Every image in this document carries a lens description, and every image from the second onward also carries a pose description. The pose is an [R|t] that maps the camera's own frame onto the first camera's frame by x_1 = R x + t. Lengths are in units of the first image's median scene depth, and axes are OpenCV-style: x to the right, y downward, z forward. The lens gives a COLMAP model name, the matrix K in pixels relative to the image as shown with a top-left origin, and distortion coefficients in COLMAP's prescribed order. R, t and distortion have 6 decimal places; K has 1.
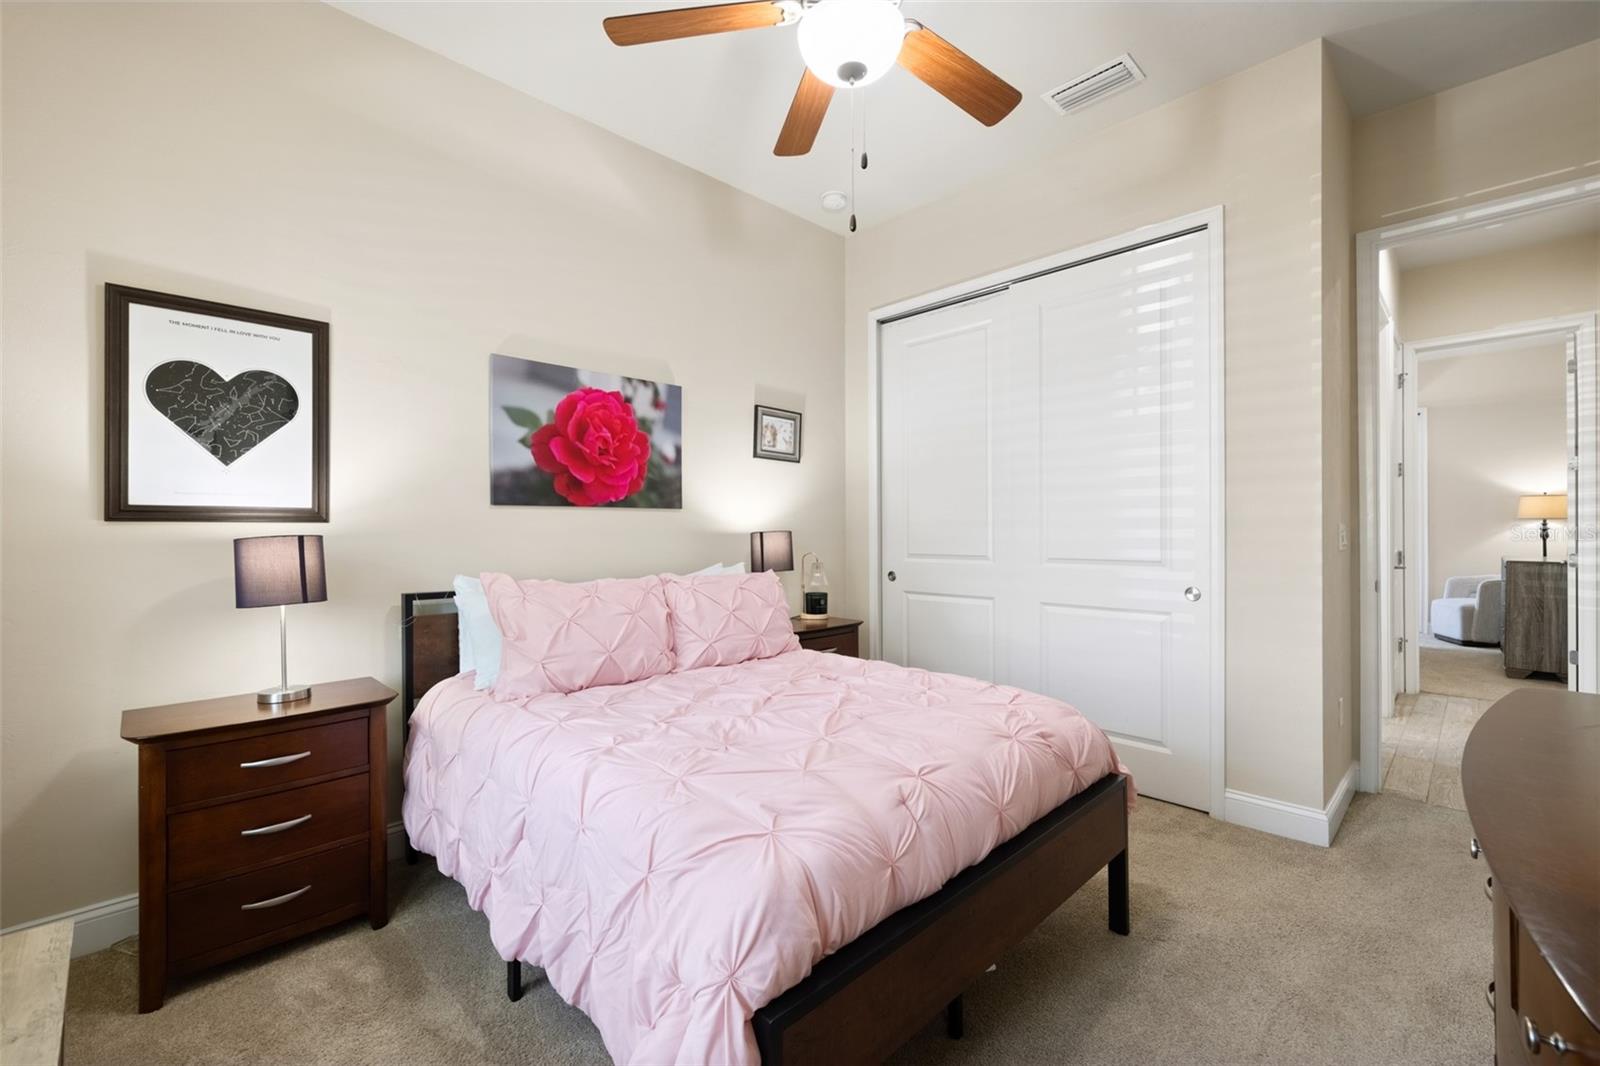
lens RADIAL K [[674.7, 0, 789.7], [0, 674.7, 533.6], [0, 0, 1]] dist [-0.000886, -0.000269]
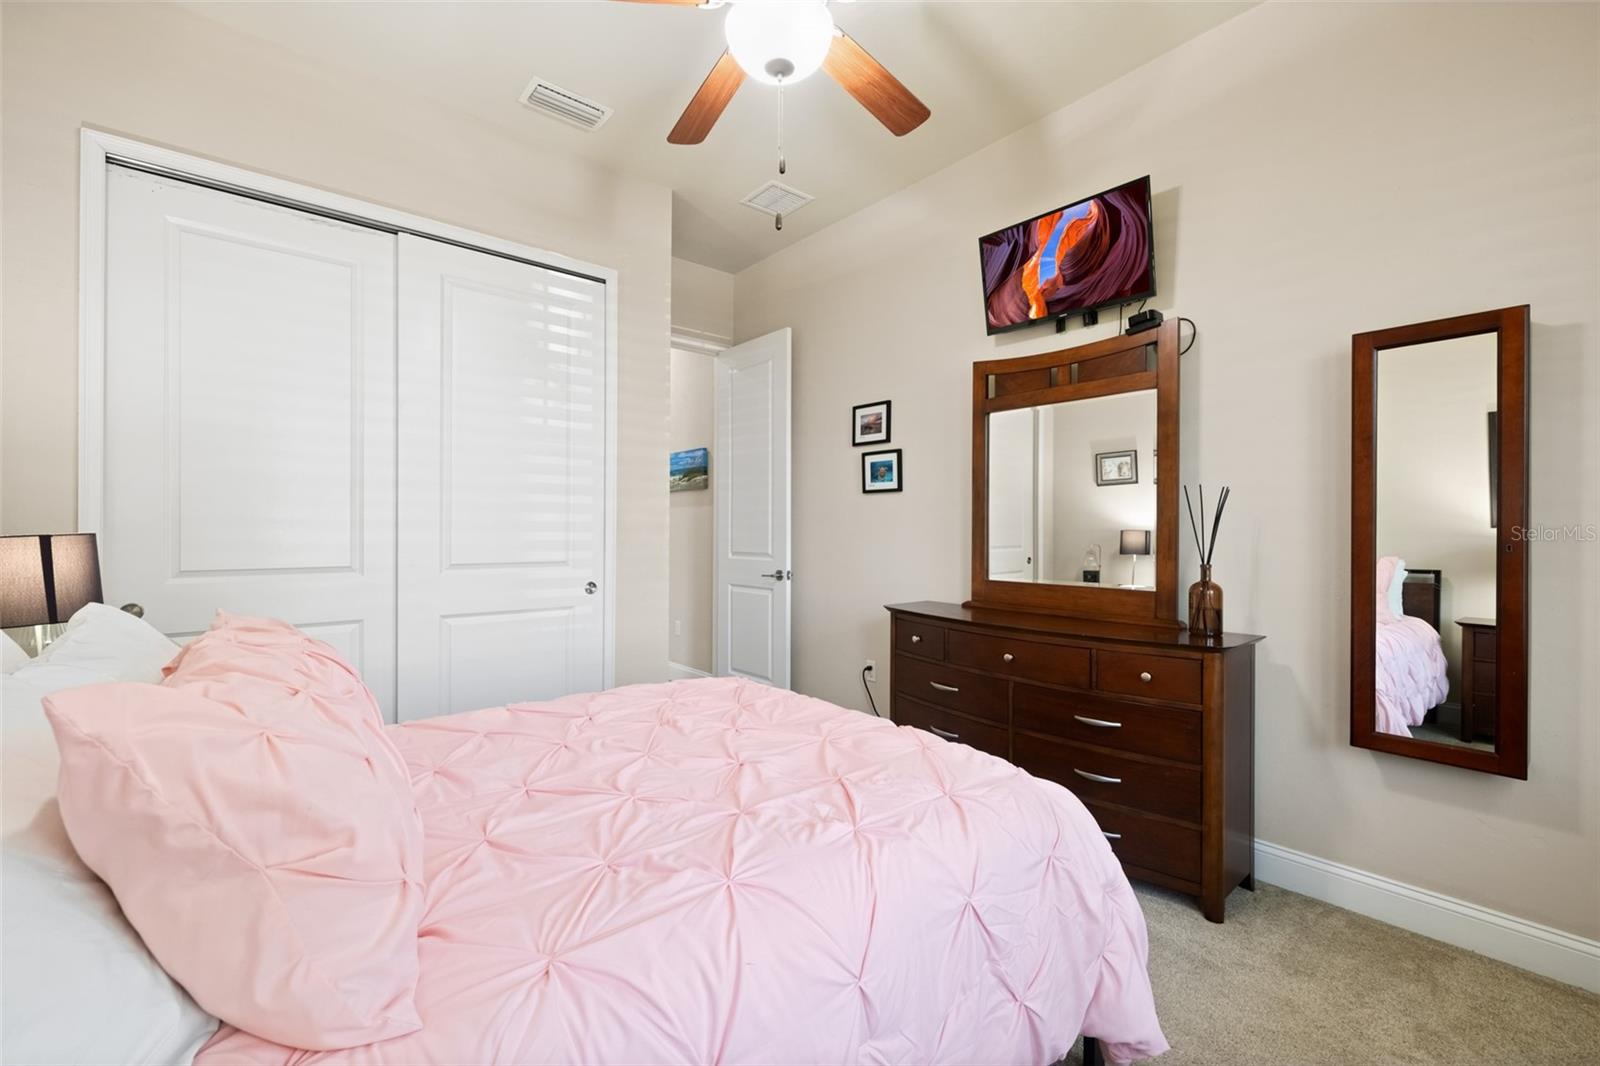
lens RADIAL K [[674.7, 0, 802.8], [0, 674.7, 532.6], [0, 0, 1]] dist [-0.000886, -0.000269]
pose [[0.060715, 0.006274, 0.998135, -0.534495], [0.005138, 0.999965, -0.006598, 0.002870], [-0.998142, 0.005529, 0.060681, 0.547656]]
